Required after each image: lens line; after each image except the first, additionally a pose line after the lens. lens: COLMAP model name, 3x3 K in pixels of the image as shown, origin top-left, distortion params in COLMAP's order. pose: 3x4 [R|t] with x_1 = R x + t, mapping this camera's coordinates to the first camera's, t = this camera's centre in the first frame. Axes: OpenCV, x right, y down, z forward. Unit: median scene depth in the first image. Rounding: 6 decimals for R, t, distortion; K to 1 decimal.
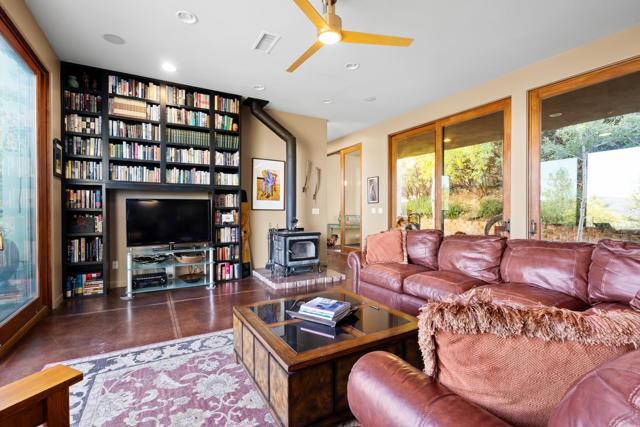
lens RADIAL K [[295.7, 0, 319.5], [0, 295.7, 208.9], [0, 0, 1]] dist [-0.002285, -0.000247]
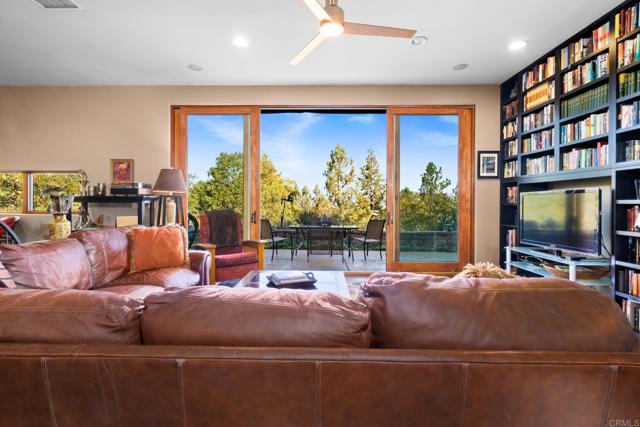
lens RADIAL K [[297.6, 0, 317.8], [0, 297.6, 204.3], [0, 0, 1]] dist [0.001601, -0.000003]
pose [[-0.514189, 0.002980, -0.857672, 0.506573], [-0.002007, 0.999987, 0.004678, -0.000808], [0.857674, 0.004127, -0.514176, 0.841061]]
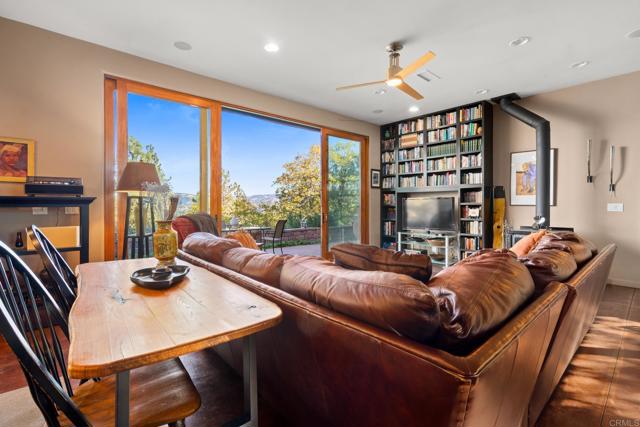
lens RADIAL K [[295.7, 0, 319.5], [0, 295.7, 208.9], [0, 0, 1]] dist [-0.002285, -0.000247]
pose [[0.197587, 0.012895, -0.980200, 0.753862], [0.003322, 0.999899, 0.013824, -0.001900], [0.980280, -0.005987, 0.197525, 0.214922]]
